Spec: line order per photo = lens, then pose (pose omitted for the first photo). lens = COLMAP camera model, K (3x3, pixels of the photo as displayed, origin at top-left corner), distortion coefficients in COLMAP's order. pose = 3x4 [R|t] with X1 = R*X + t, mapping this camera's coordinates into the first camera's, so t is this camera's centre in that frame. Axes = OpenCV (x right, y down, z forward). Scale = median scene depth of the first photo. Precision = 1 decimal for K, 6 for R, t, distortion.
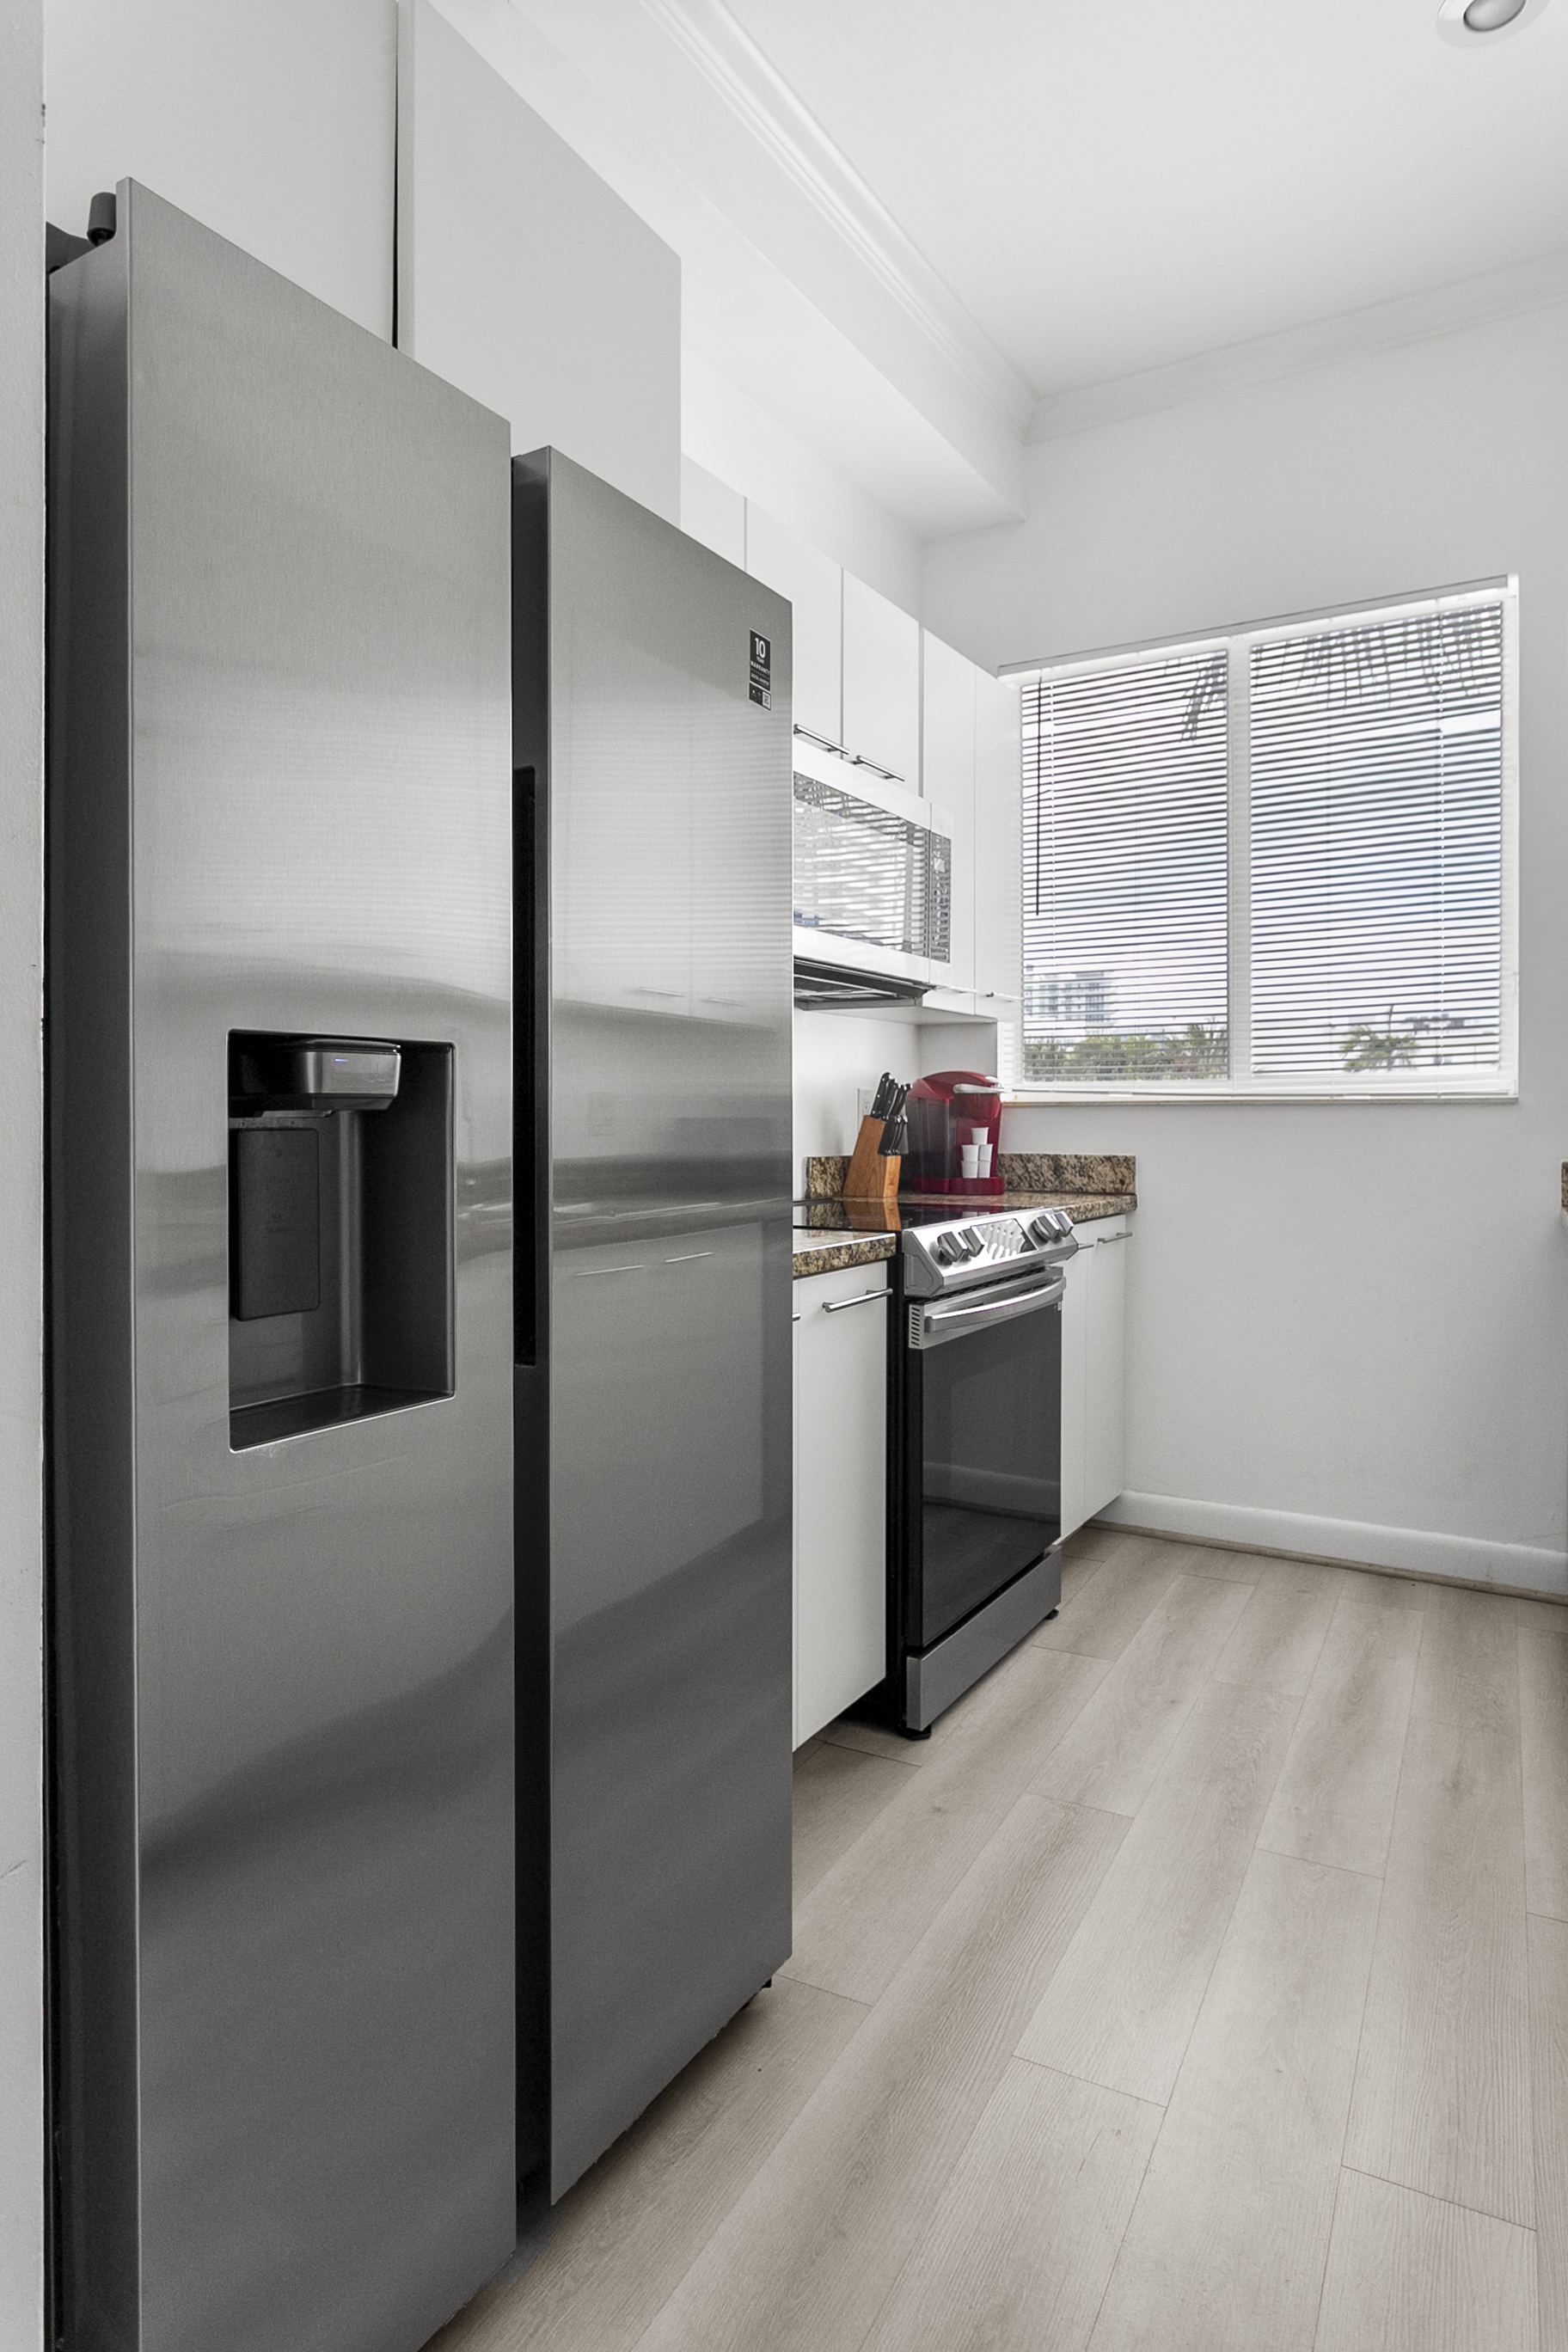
lens RADIAL K [[1382.5, 0, 784.3], [0, 1382.5, 1160.9], [0, 0, 1]] dist [-0.008673, 0.000684]
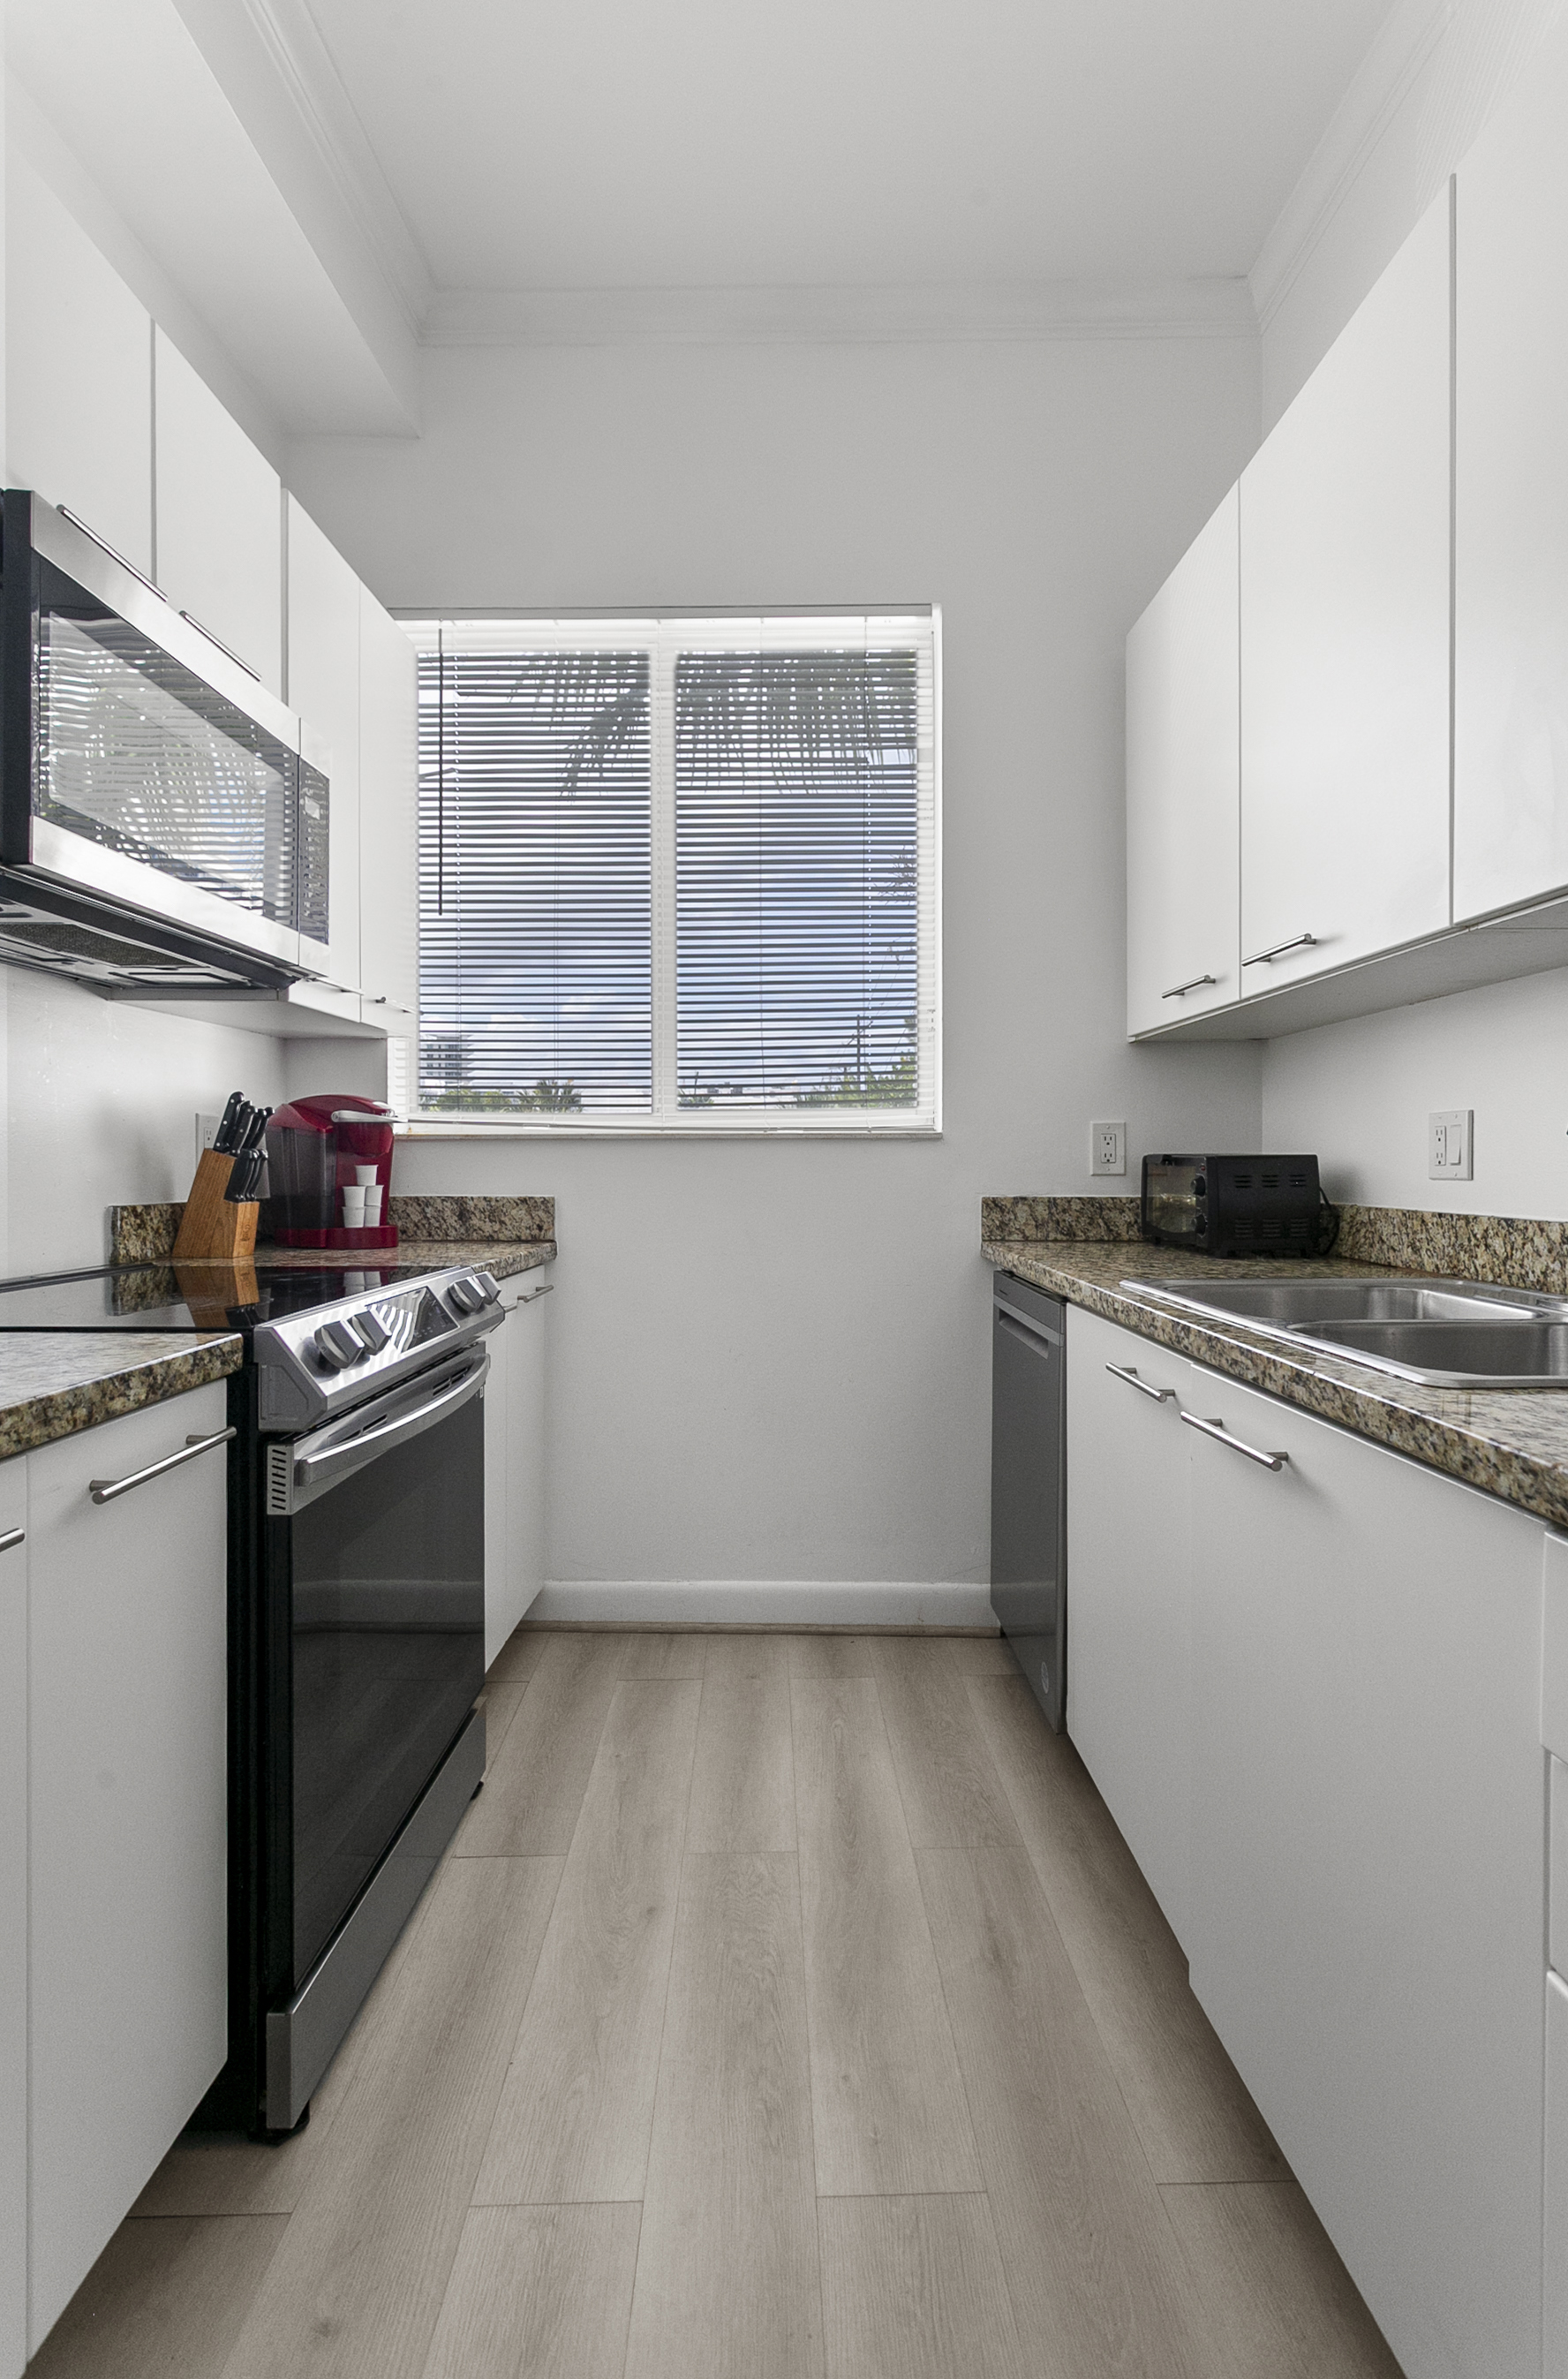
lens RADIAL K [[1162.3, 0, 808.4], [0, 1162.3, 1167.5], [0, 0, 1]] dist [-0.002883, 0.002594]
pose [[0.868933, -0.002602, 0.494923, 0.033817], [0.015416, 0.999643, -0.021810, -0.004547], [-0.494689, 0.026581, 0.868663, 0.327391]]
